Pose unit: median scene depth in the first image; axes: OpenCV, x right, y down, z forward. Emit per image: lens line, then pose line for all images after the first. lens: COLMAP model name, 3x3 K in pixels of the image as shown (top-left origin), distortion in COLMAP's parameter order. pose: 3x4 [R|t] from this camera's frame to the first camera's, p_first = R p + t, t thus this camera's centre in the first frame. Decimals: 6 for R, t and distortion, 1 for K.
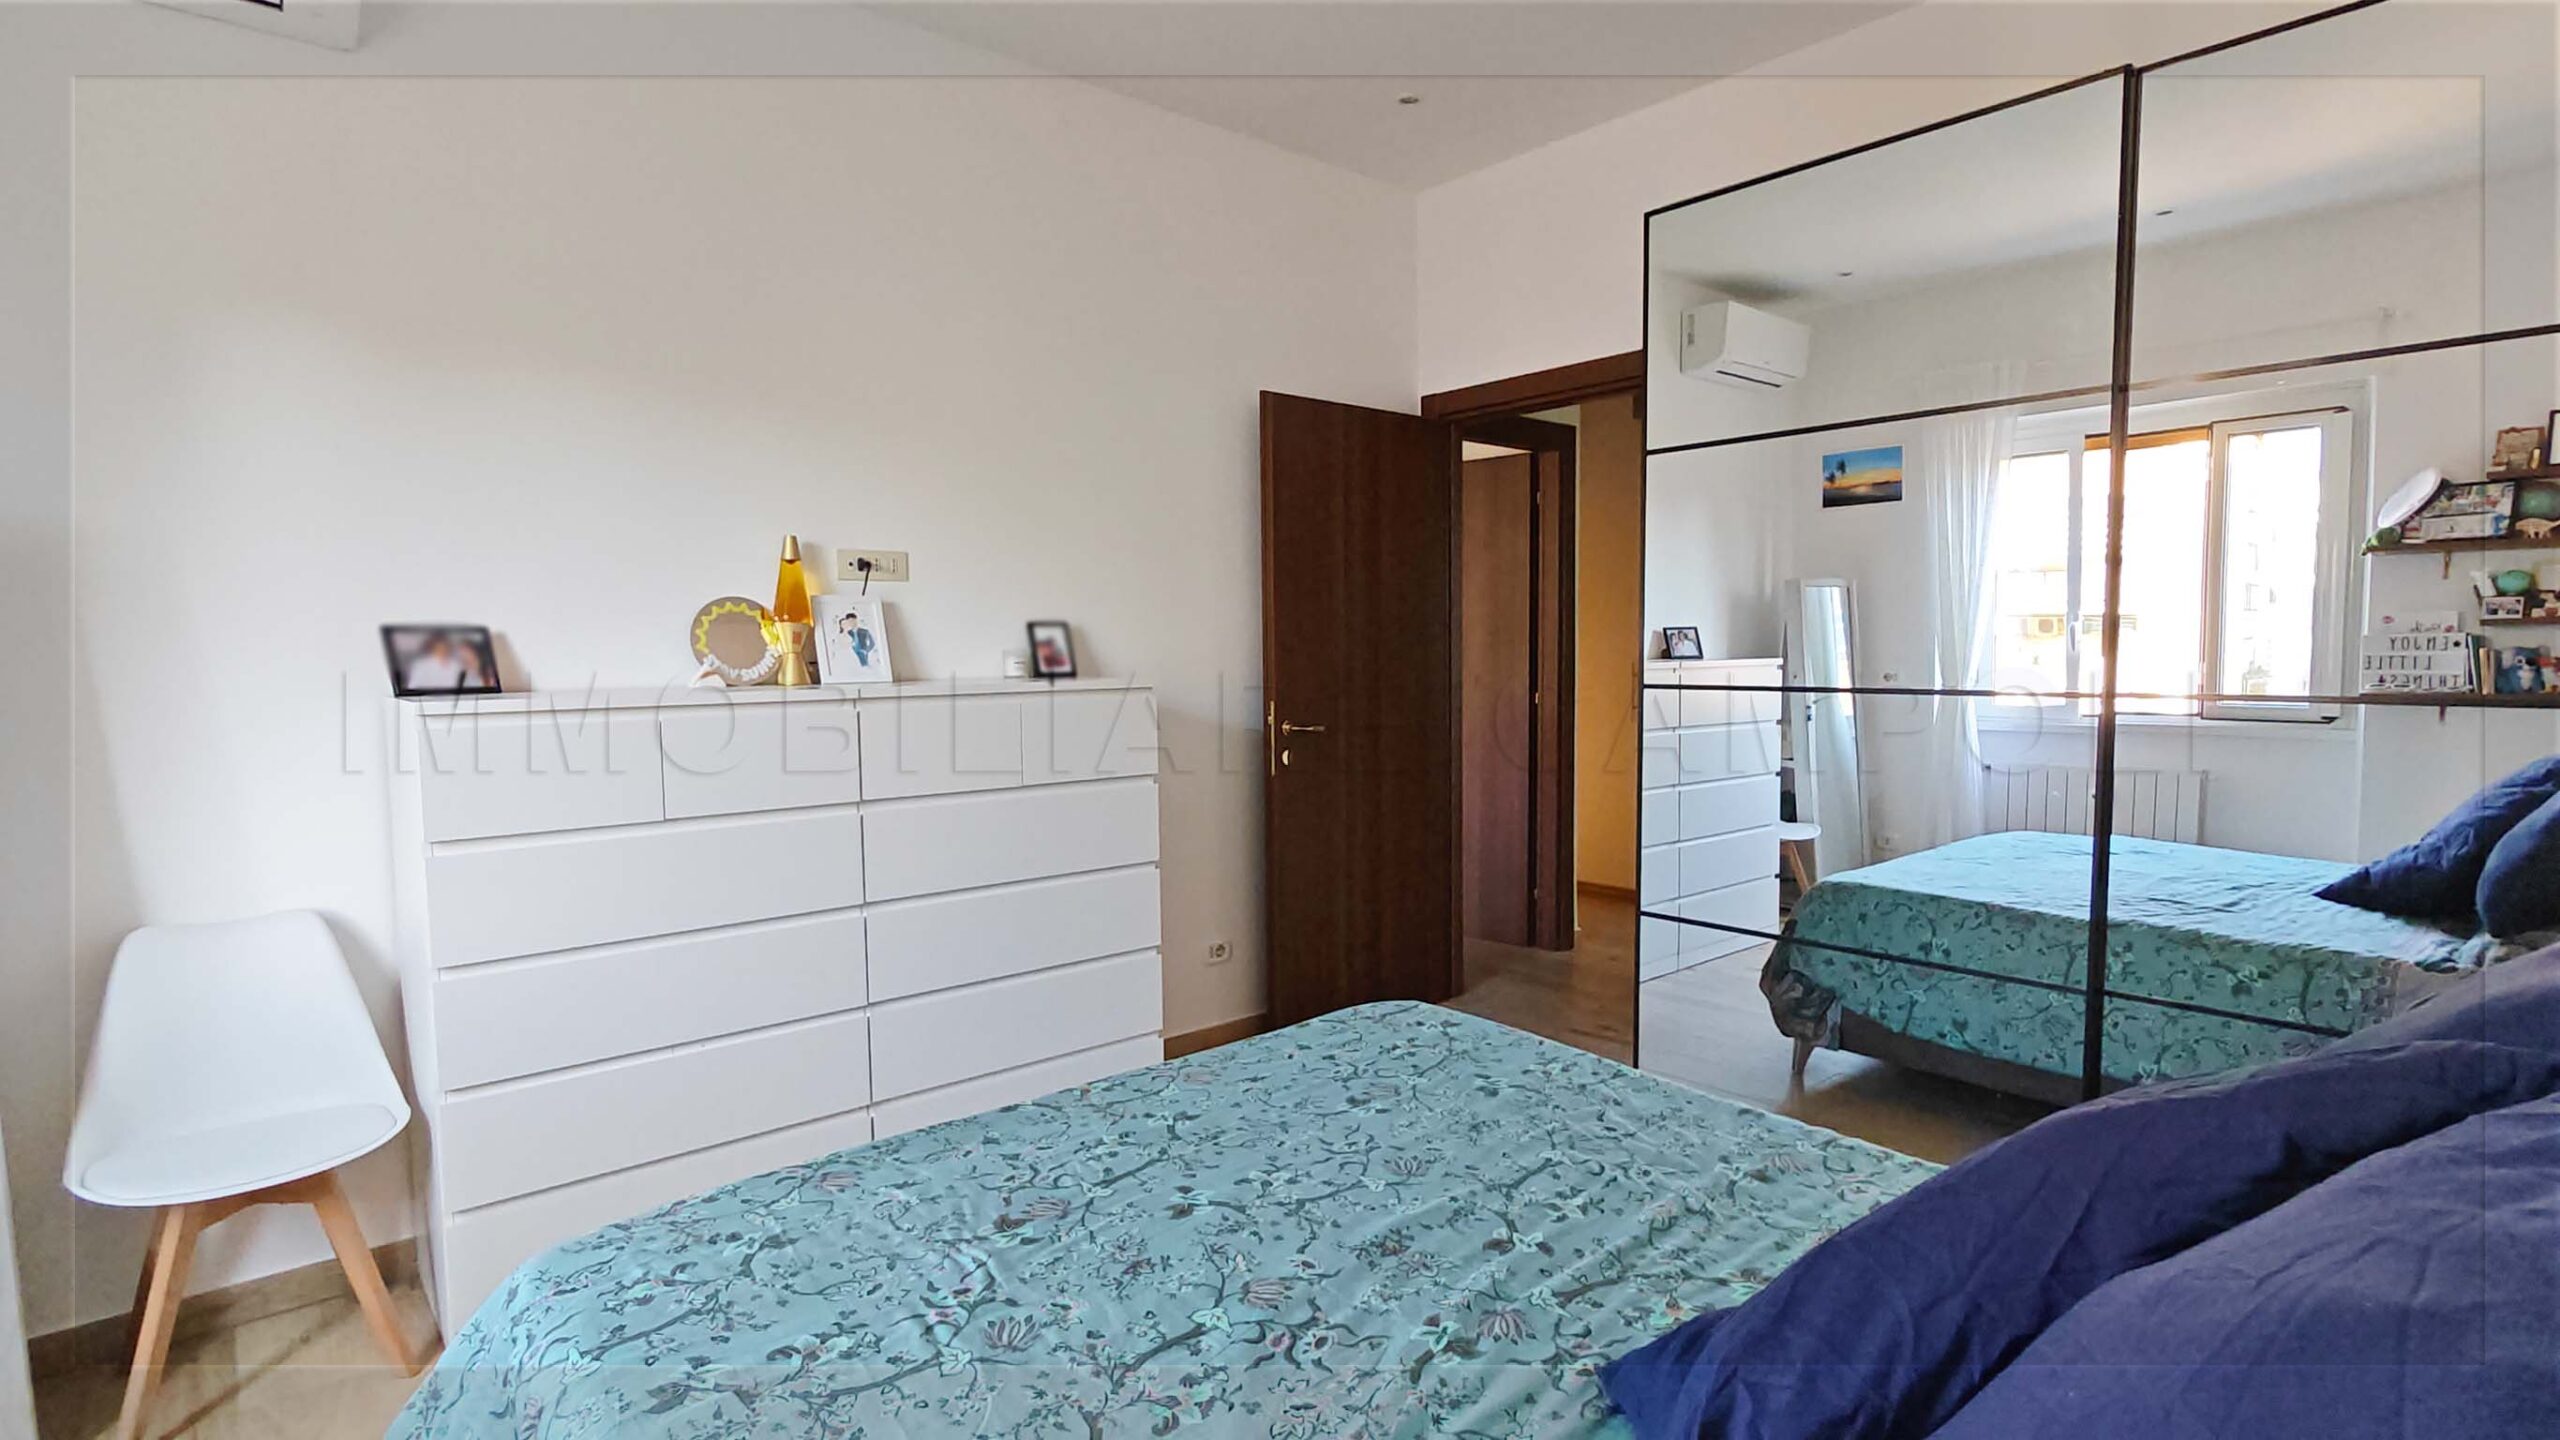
lens RADIAL K [[1228.7, 0, 1282.1], [0, 1228.7, 726.4], [0, 0, 1]] dist [-0.000756, 0.000623]
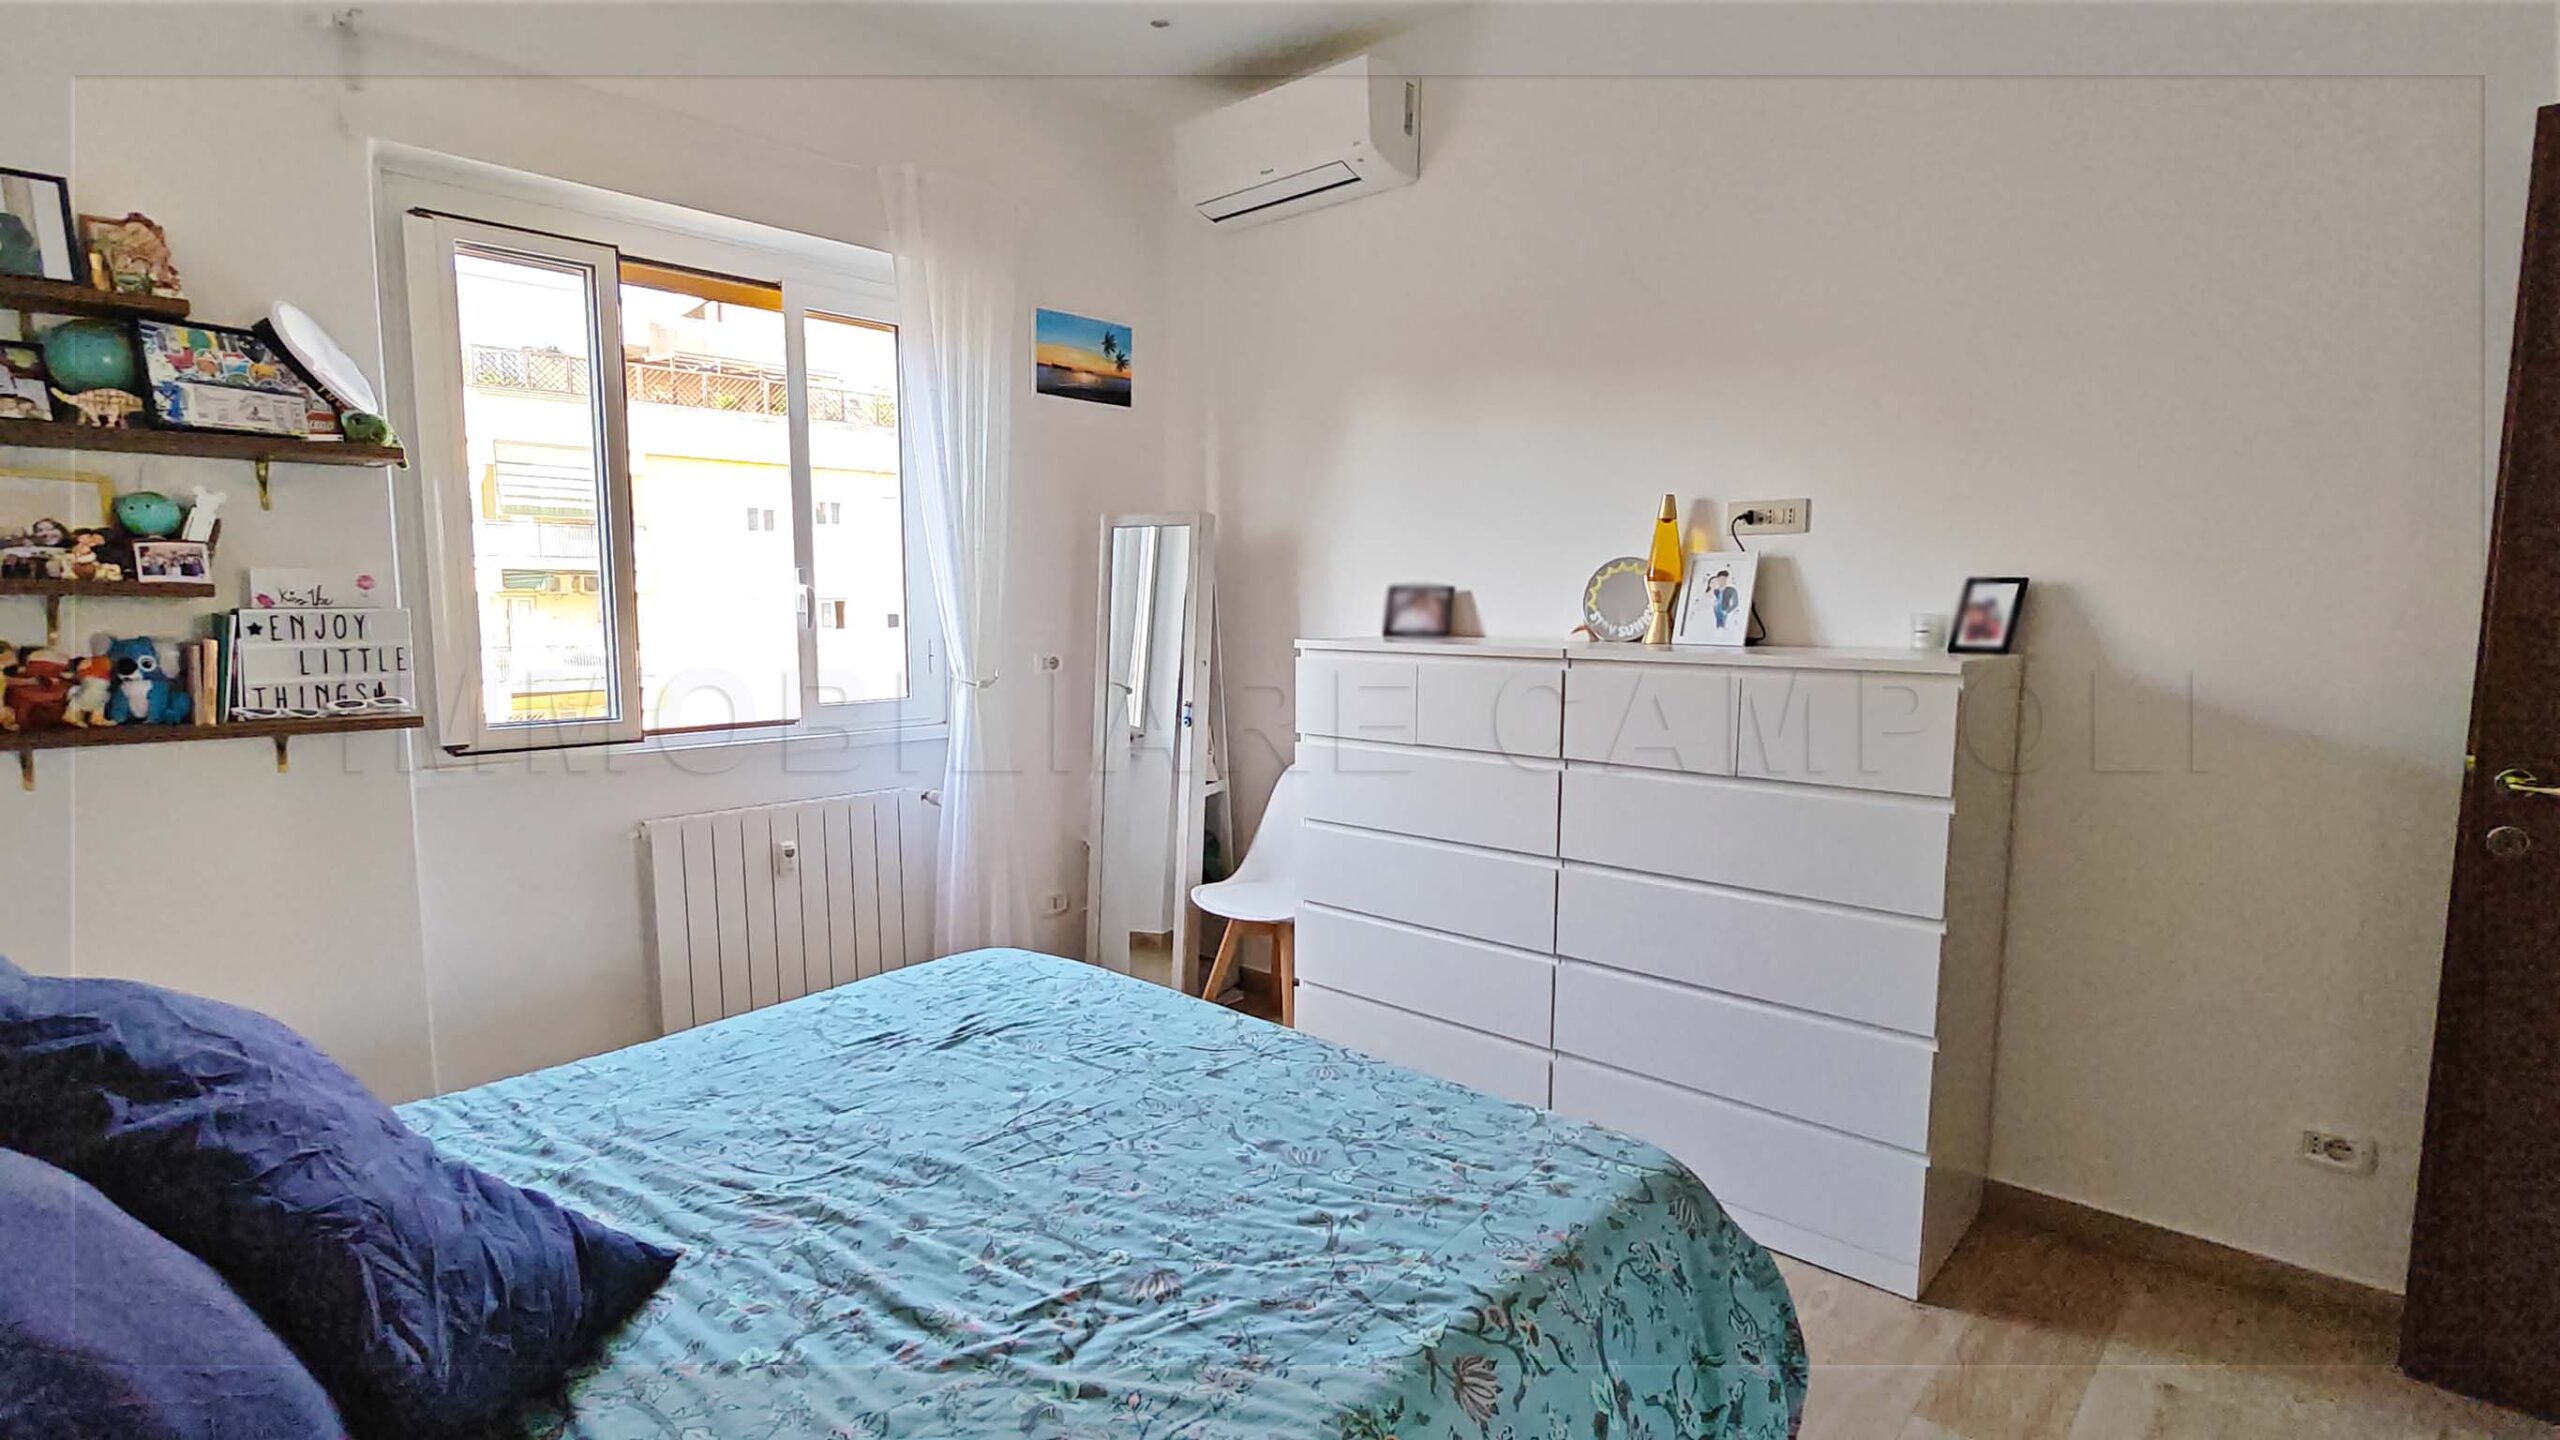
lens RADIAL K [[1238.8, 0, 1282.4], [0, 1238.8, 730.7], [0, 0, 1]] dist [-0.003066, 0.000445]
pose [[0.114475, 0.121616, -0.985954, 0.565272], [-0.067116, 0.991157, 0.114465, -0.056836], [0.991156, 0.053070, 0.121625, 0.556826]]
